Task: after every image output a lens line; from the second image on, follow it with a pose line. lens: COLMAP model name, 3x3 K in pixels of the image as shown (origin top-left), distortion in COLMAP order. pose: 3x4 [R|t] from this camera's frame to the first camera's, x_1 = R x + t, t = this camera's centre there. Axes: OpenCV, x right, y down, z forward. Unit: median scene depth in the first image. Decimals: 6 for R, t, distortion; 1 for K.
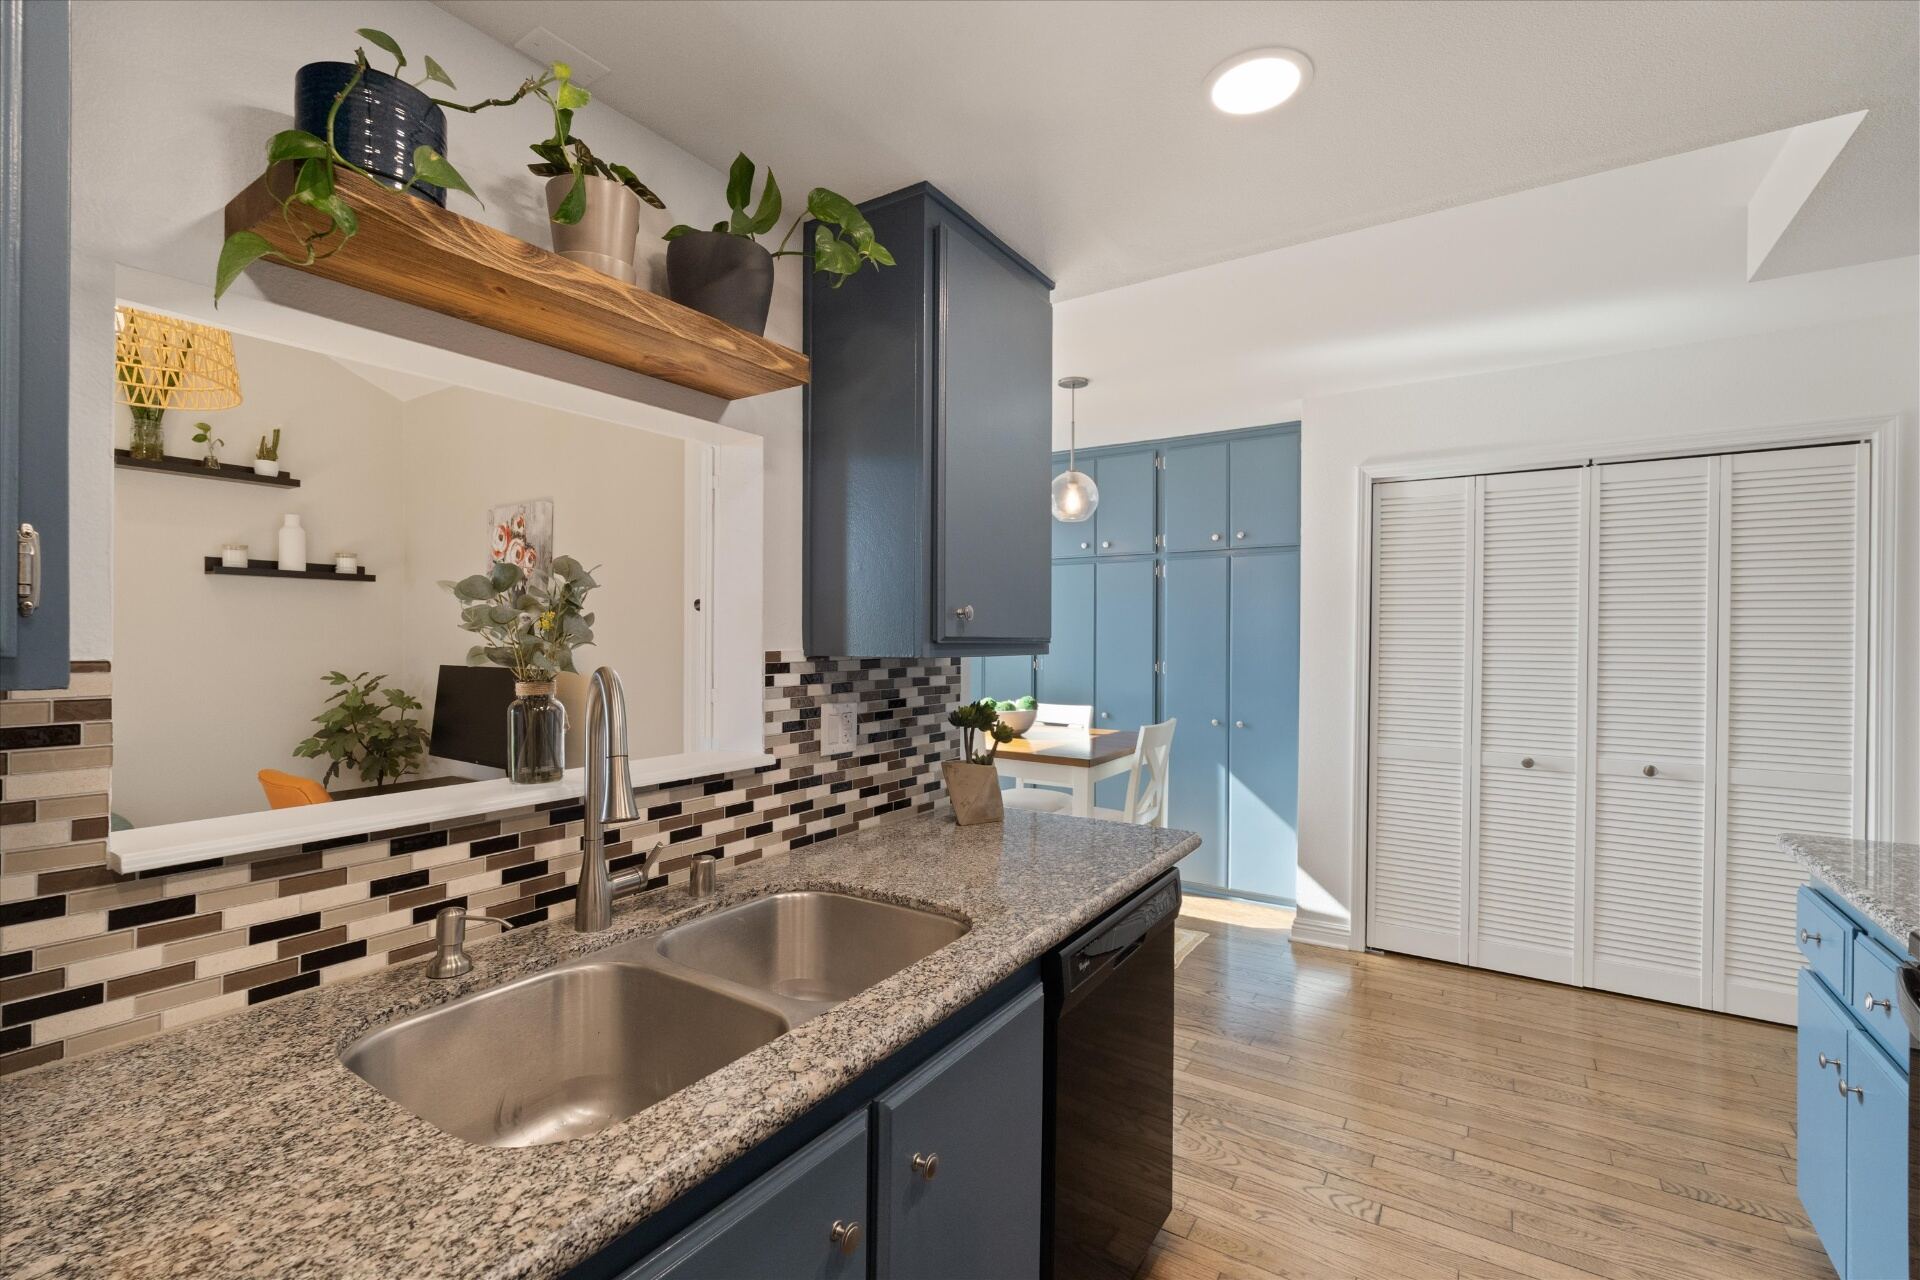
lens RADIAL K [[841.6, 0, 959.4], [0, 841.6, 641.0], [0, 0, 1]] dist [-0.003363, 0.000475]
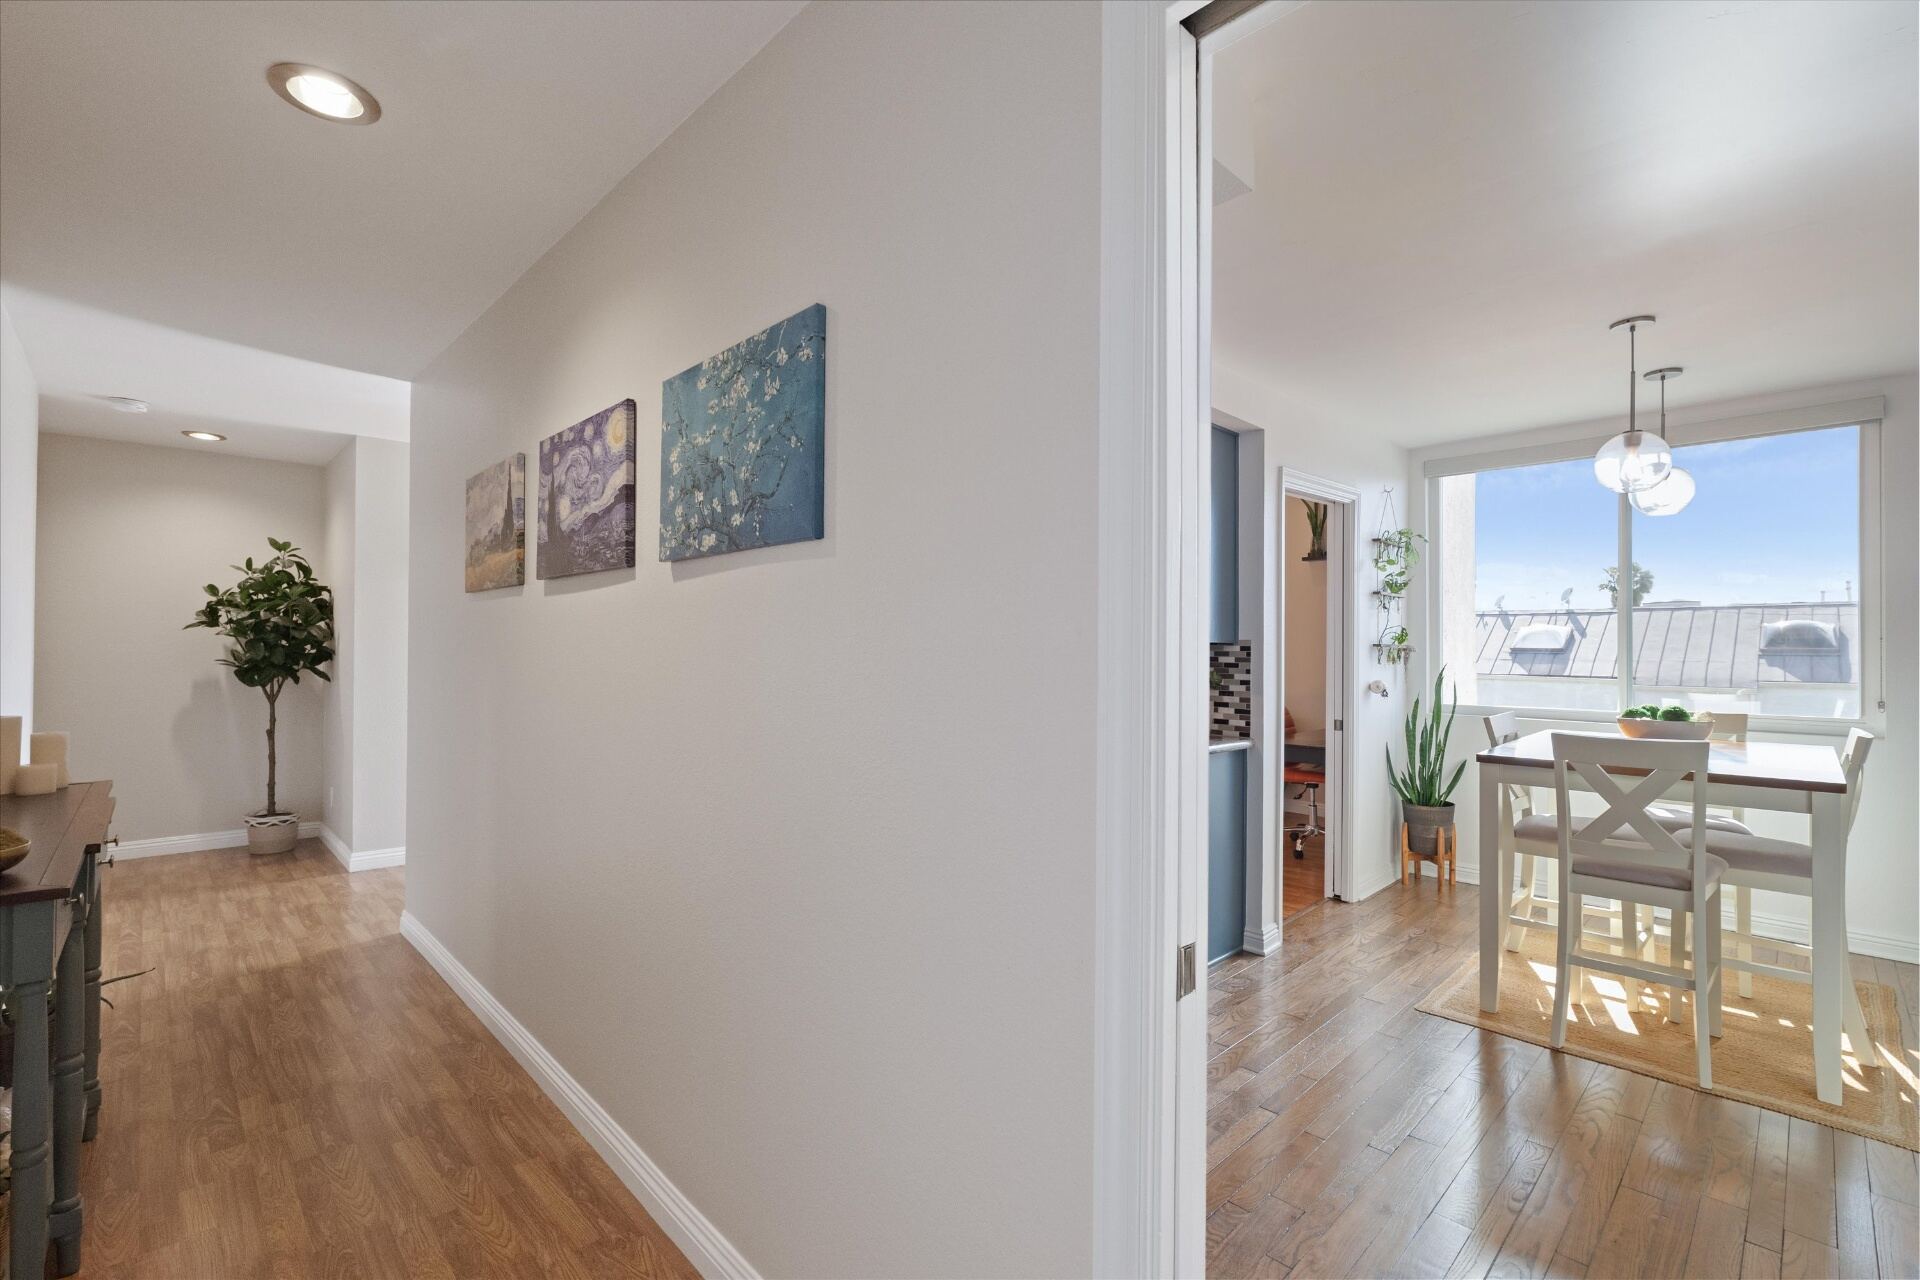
lens RADIAL K [[841.6, 0, 959.4], [0, 841.6, 643.0], [0, 0, 1]] dist [-0.003363, 0.000475]
pose [[-0.217354, -0.014257, -0.975989, 2.079281], [-0.013026, 0.999847, -0.011705, 0.048674], [0.976006, 0.010170, -0.217507, 1.013884]]
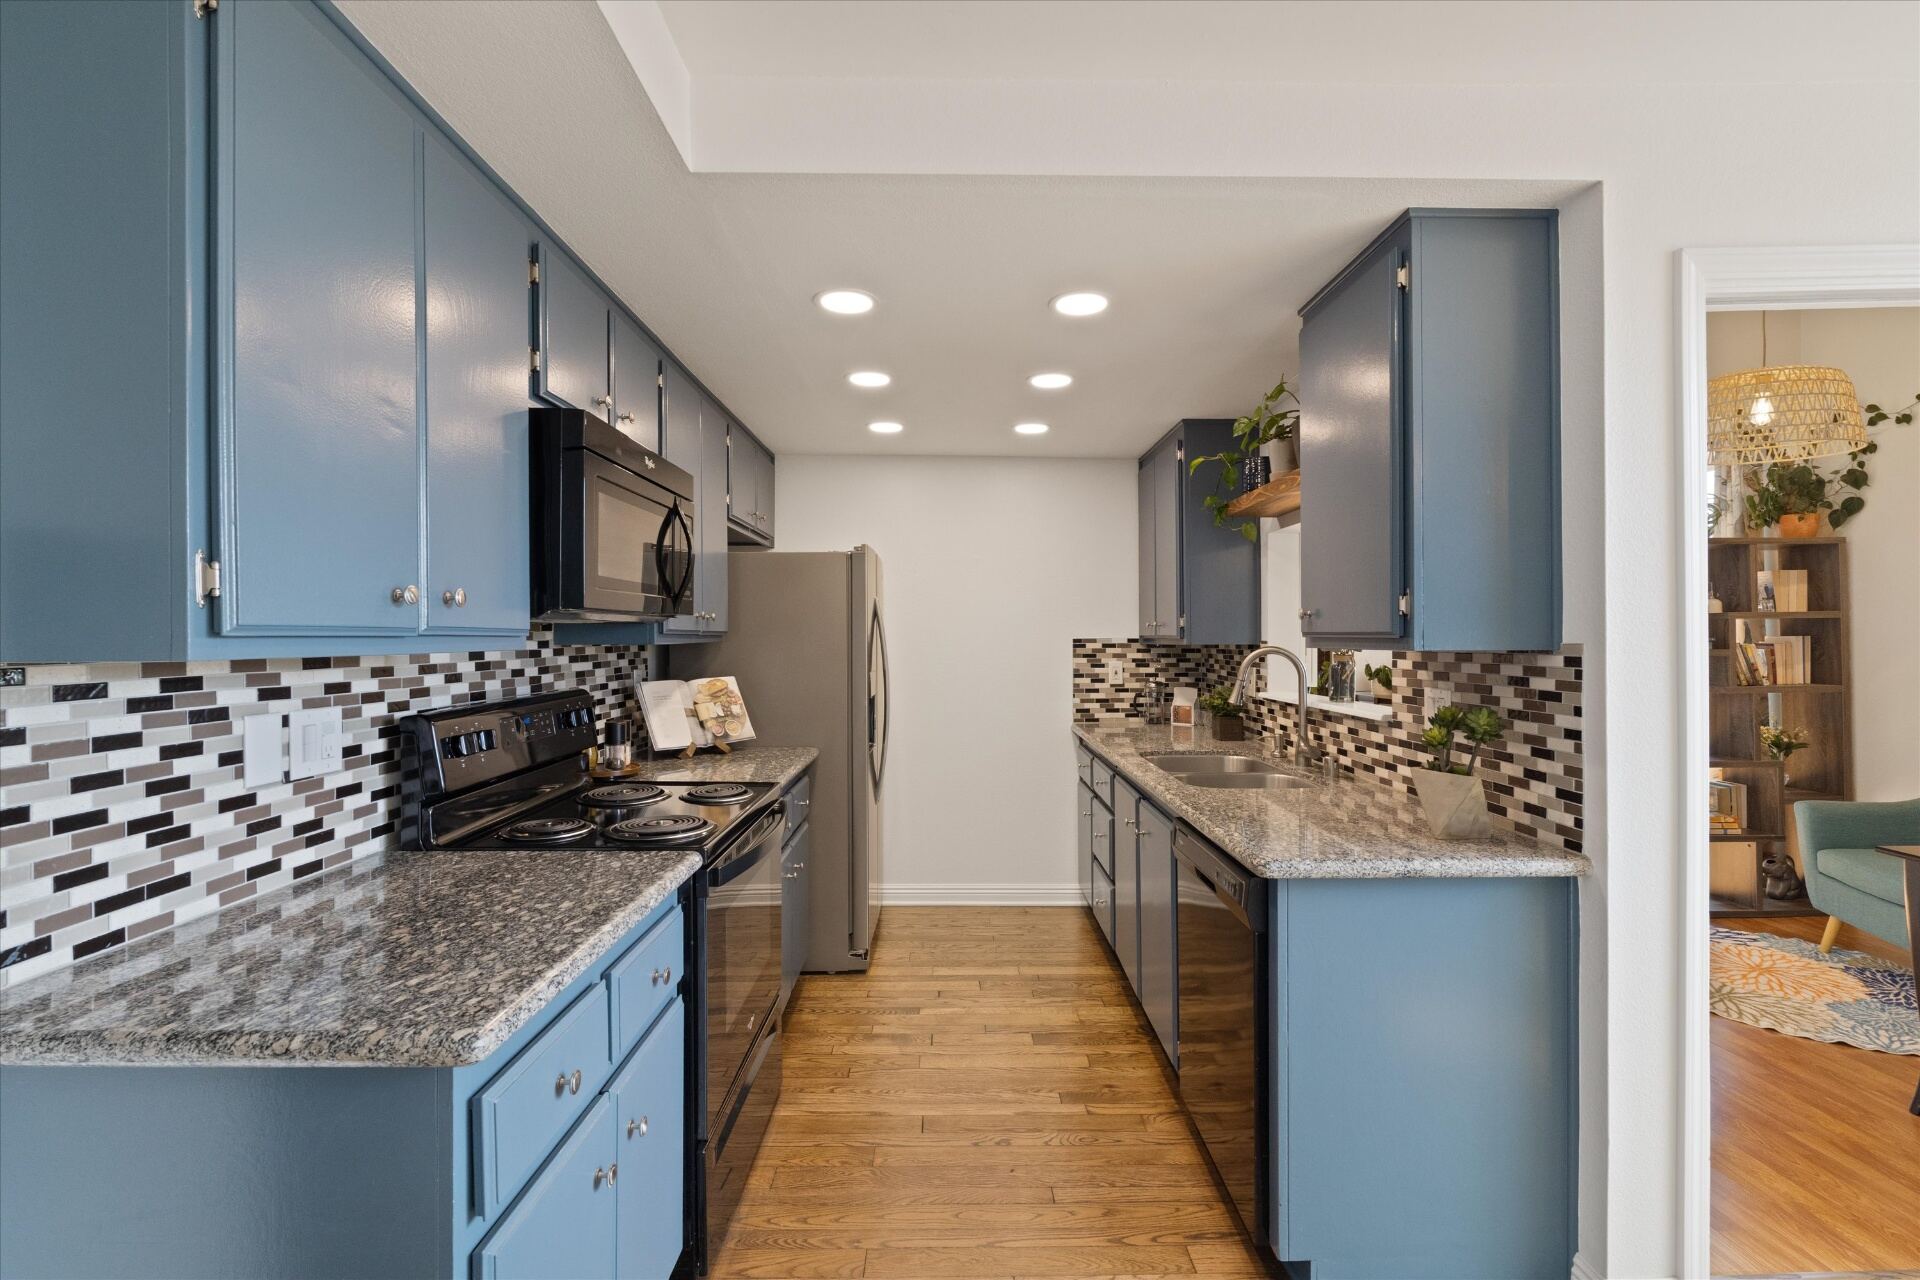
lens RADIAL K [[841.6, 0, 962.9], [0, 841.6, 635.0], [0, 0, 1]] dist [-0.003363, 0.000475]
pose [[-0.831219, -0.003891, -0.555932, 1.072643], [-0.003606, 0.999992, -0.001608, 0.003945], [0.555934, 0.000668, -0.831226, 1.638644]]
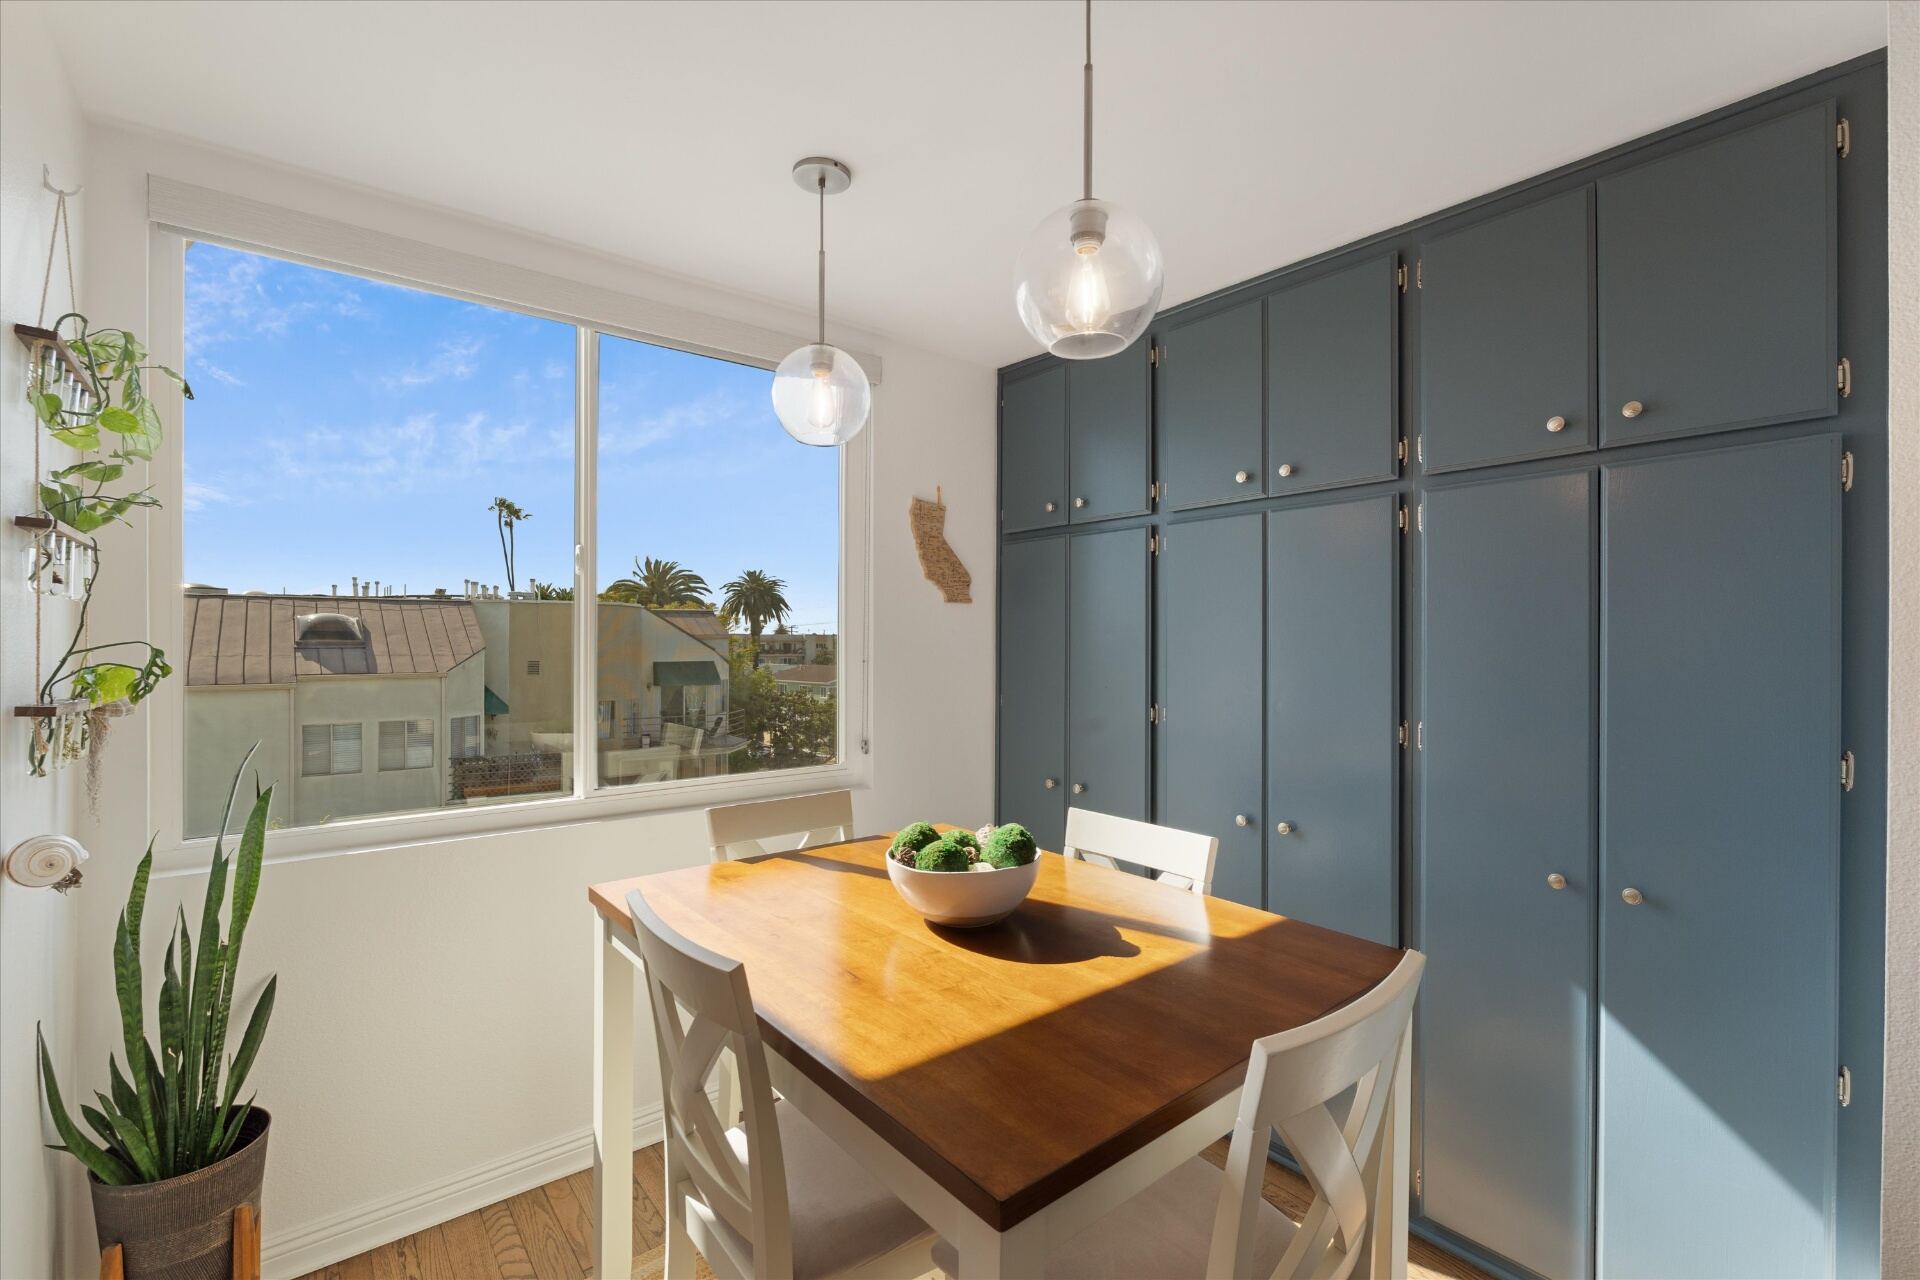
lens RADIAL K [[841.6, 0, 954.2], [0, 841.6, 642.1], [0, 0, 1]] dist [-0.003363, 0.000475]
pose [[0.951076, -0.004487, -0.308924, 0.364839], [0.002330, 0.999970, -0.007352, -0.036567], [0.308948, 0.006273, 0.951058, 1.252508]]
